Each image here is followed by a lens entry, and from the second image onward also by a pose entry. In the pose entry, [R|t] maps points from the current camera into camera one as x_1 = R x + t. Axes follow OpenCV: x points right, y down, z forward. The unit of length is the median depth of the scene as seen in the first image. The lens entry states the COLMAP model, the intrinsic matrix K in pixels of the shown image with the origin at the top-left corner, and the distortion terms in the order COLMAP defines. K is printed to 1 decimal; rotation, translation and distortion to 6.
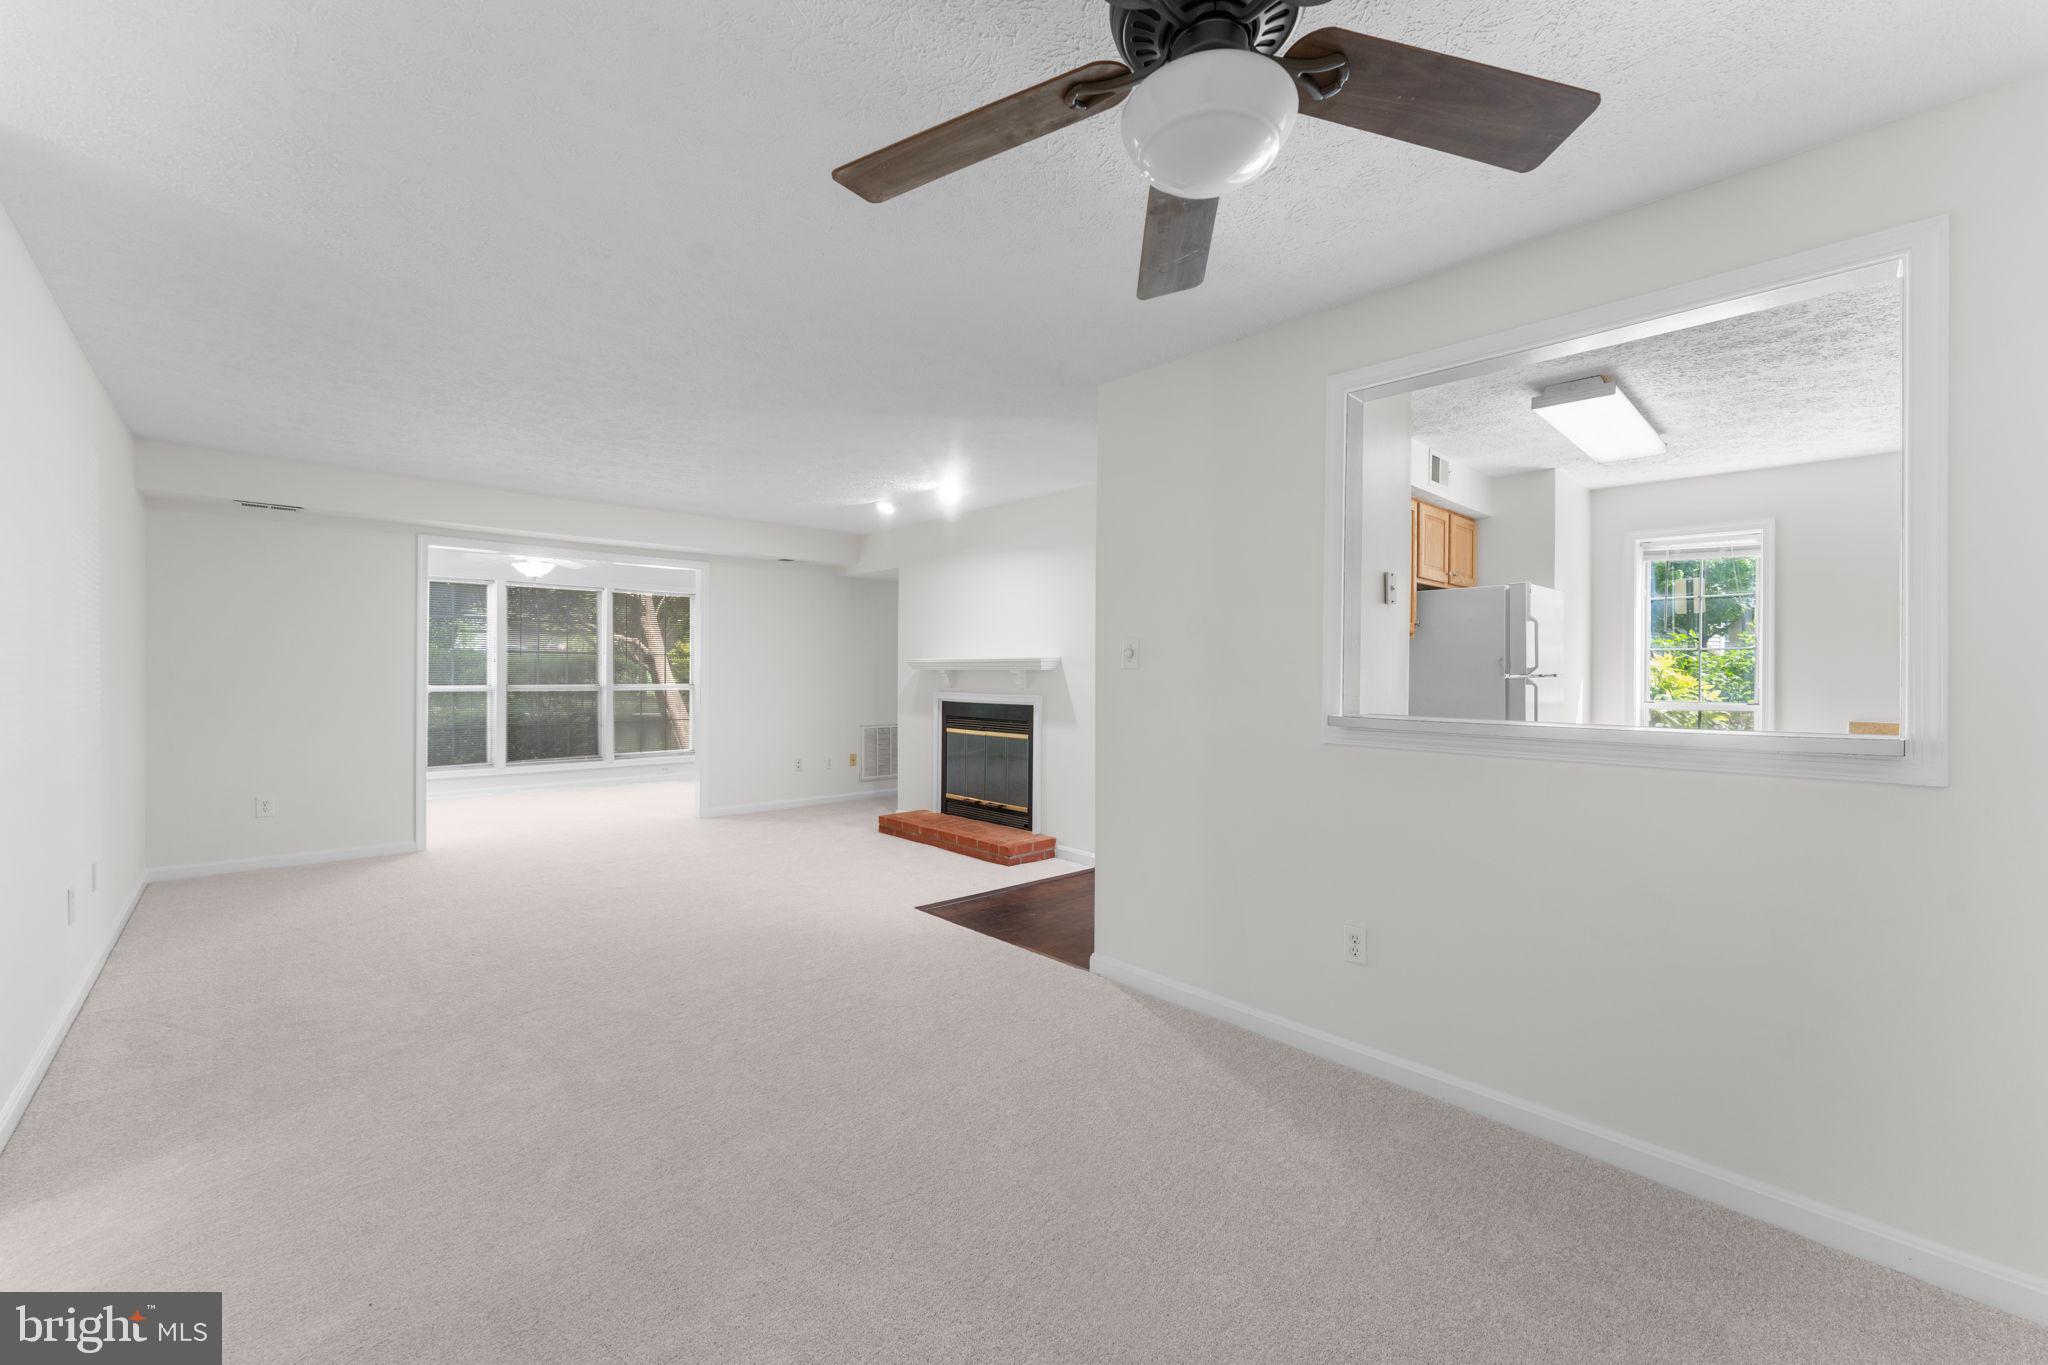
lens RADIAL K [[818.8, 0, 1018.8], [0, 818.8, 676.0], [0, 0, 1]] dist [-0.001152, 0.000190]
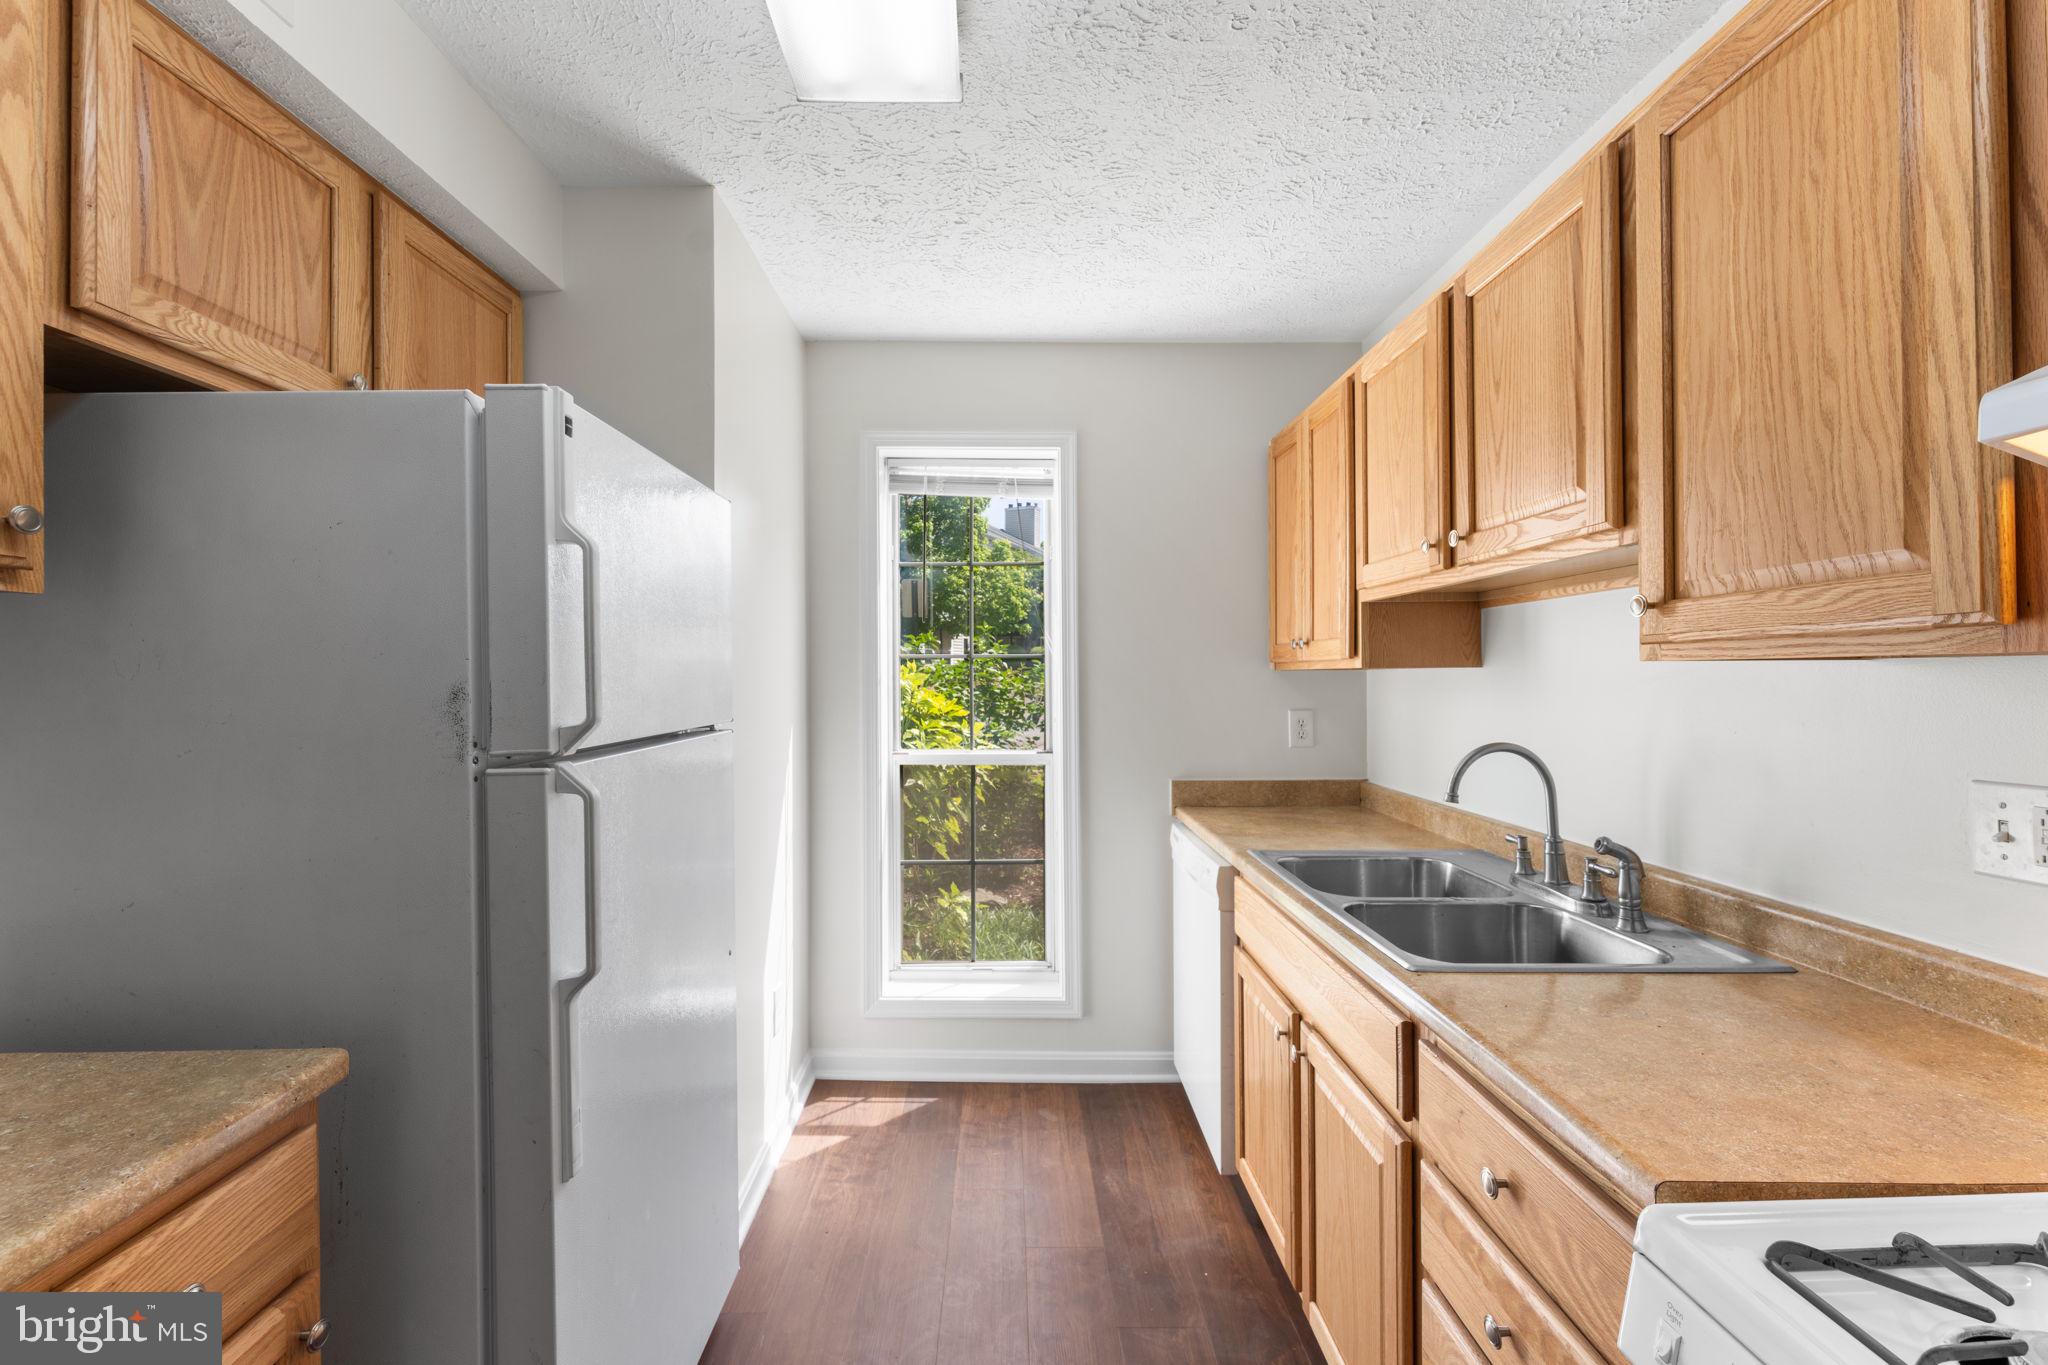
lens RADIAL K [[818.8, 0, 1018.8], [0, 818.8, 676.0], [0, 0, 1]] dist [-0.001152, 0.000190]
pose [[0.673107, -0.006092, 0.739520, 0.435848], [0.006367, 0.999977, 0.002441, -0.021184], [-0.739518, 0.003065, 0.673130, 0.594570]]
